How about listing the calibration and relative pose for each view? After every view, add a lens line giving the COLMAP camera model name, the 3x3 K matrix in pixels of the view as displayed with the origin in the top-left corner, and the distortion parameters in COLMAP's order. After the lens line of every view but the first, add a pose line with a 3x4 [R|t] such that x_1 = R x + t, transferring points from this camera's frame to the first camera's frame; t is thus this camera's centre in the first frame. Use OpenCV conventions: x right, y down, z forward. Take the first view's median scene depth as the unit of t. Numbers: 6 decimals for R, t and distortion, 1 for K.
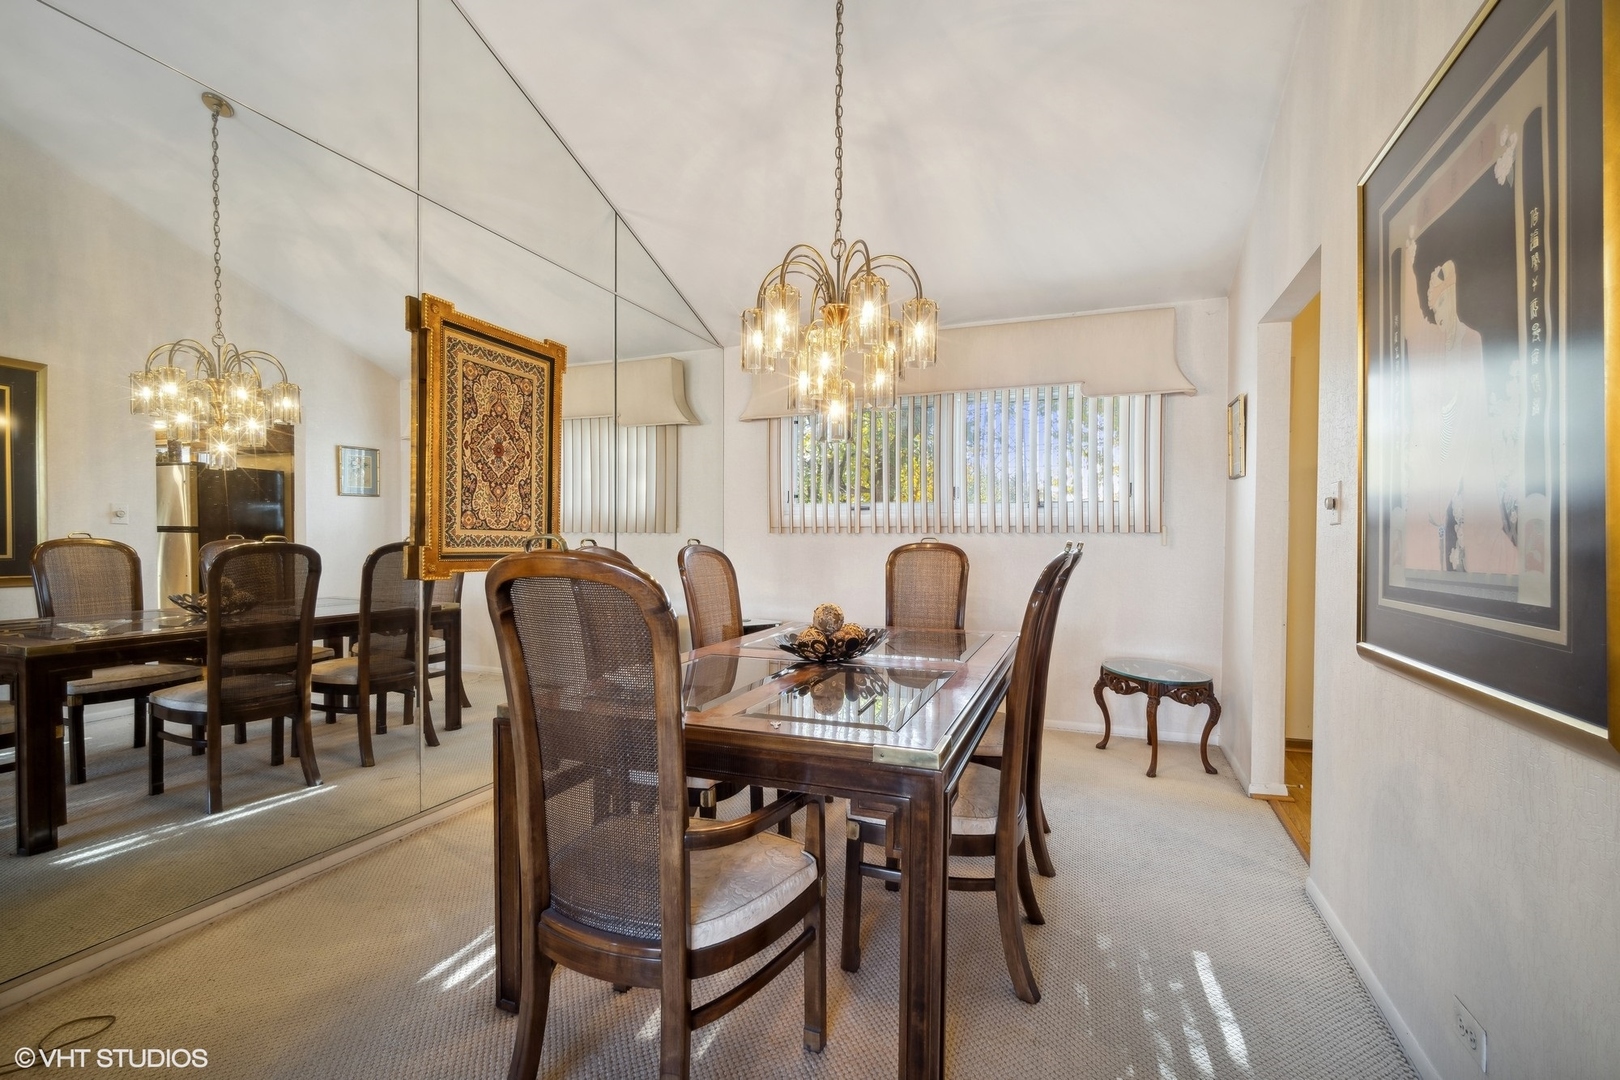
lens RADIAL K [[710.2, 0, 811.4], [0, 710.2, 531.3], [0, 0, 1]] dist [-0.002462, -0.000373]
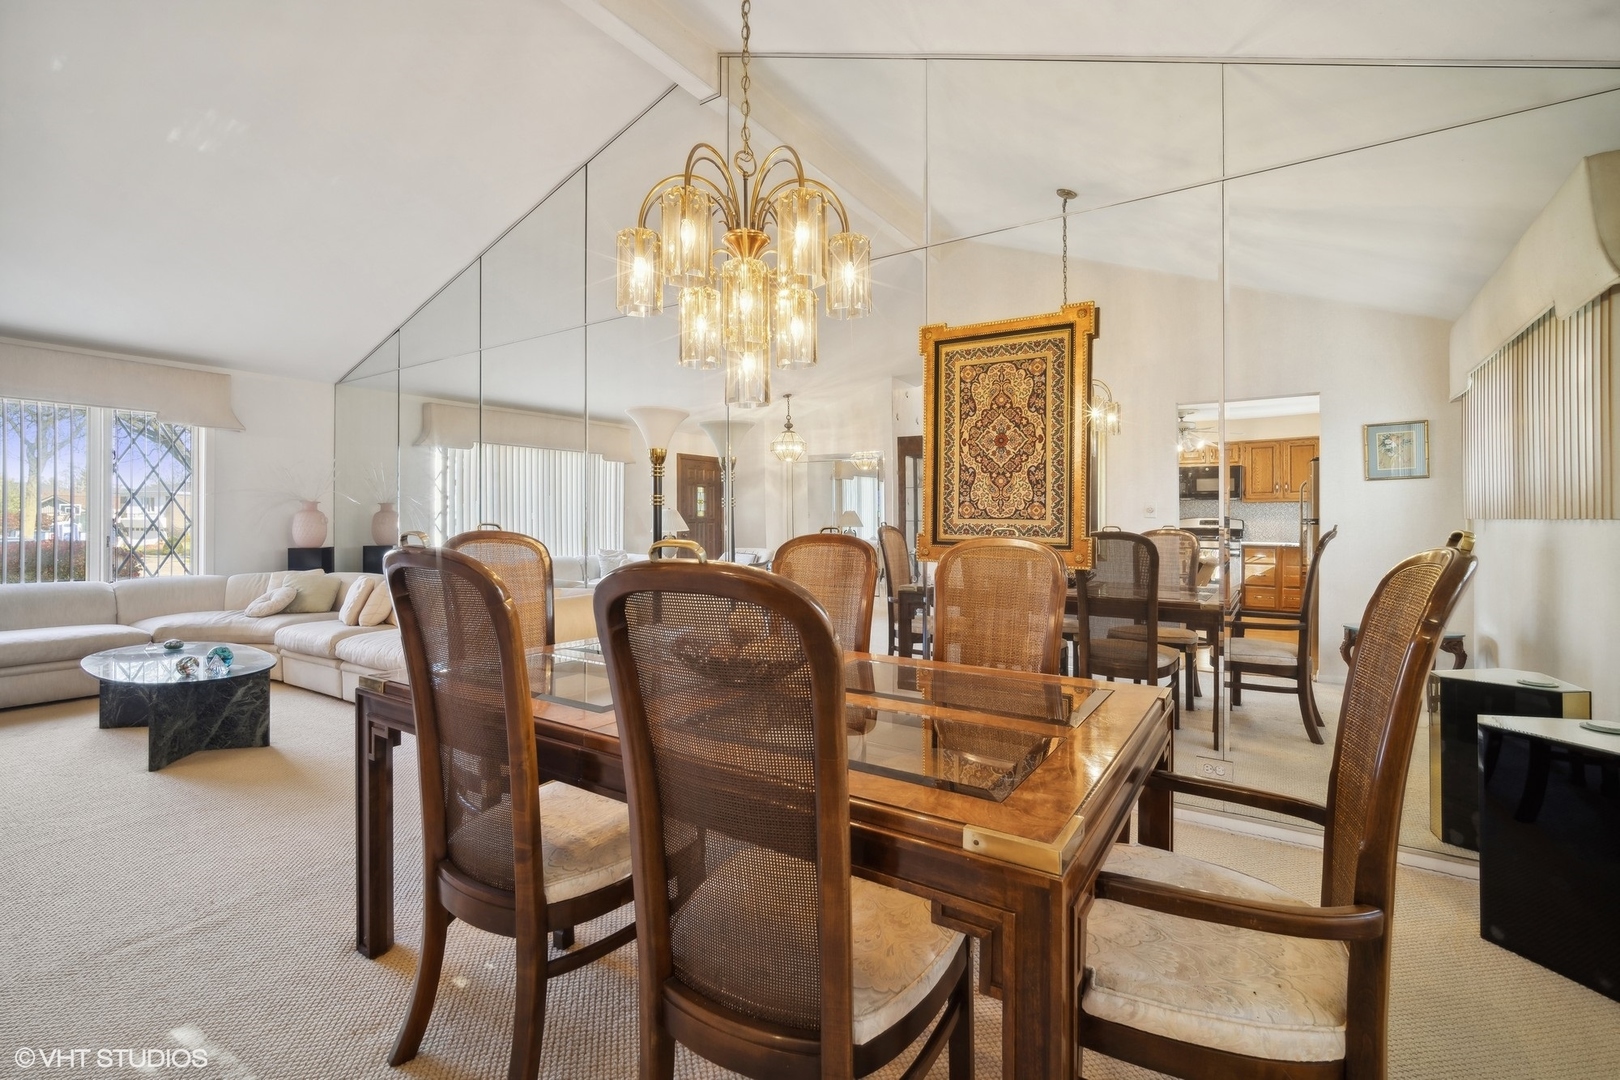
lens RADIAL K [[710.2, 0, 811.4], [0, 710.2, 531.3], [0, 0, 1]] dist [-0.002462, -0.000373]
pose [[-0.198781, 0.001986, -0.980042, 0.630002], [0.000583, 0.999998, 0.001909, 0.014439], [0.980044, -0.000192, -0.198781, 0.960190]]
